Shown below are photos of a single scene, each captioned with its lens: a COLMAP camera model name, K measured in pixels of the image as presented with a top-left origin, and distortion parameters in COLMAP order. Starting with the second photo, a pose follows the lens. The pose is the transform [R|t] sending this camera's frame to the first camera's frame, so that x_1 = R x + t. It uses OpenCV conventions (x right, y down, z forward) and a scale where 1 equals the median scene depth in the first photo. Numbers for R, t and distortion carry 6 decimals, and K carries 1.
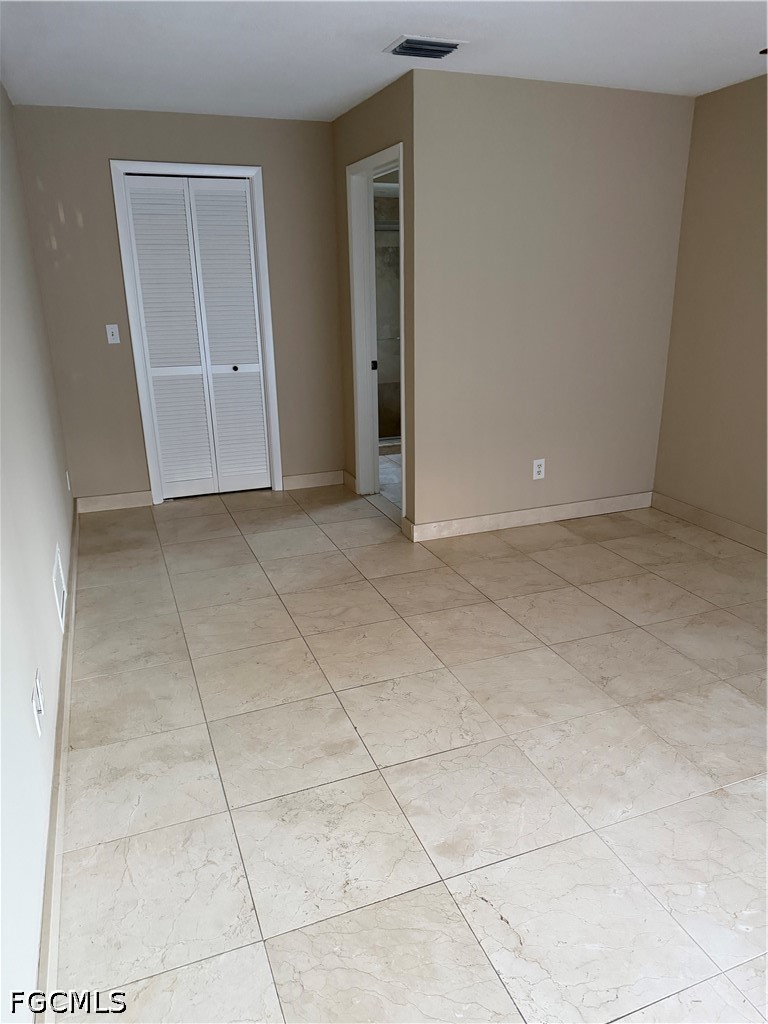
lens RADIAL K [[720.0, 0, 385.0], [0, 720.0, 512.8], [0, 0, 1]] dist [0.017932, -0.026546]
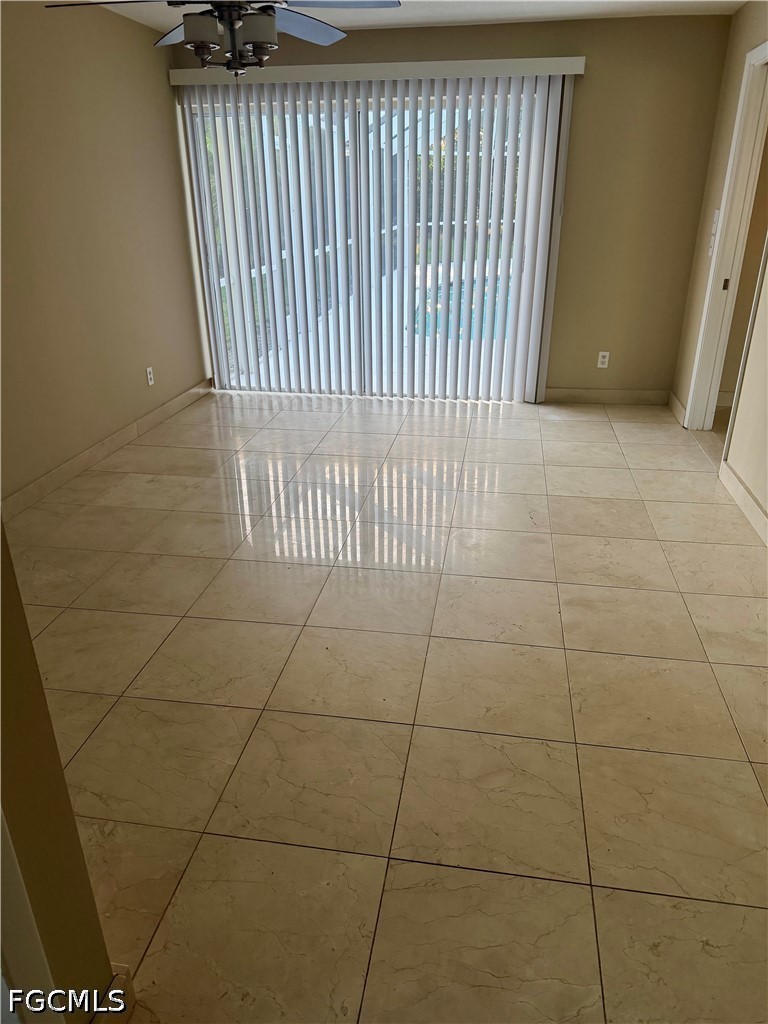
lens RADIAL K [[720.0, 0, 383.5], [0, 720.0, 512.5], [0, 0, 1]] dist [0.017932, -0.026546]
pose [[-0.860618, -0.184349, 0.474712, -0.269378], [0.182185, 0.759029, 0.625047, -0.487846], [-0.475547, 0.624413, -0.619648, 1.535852]]
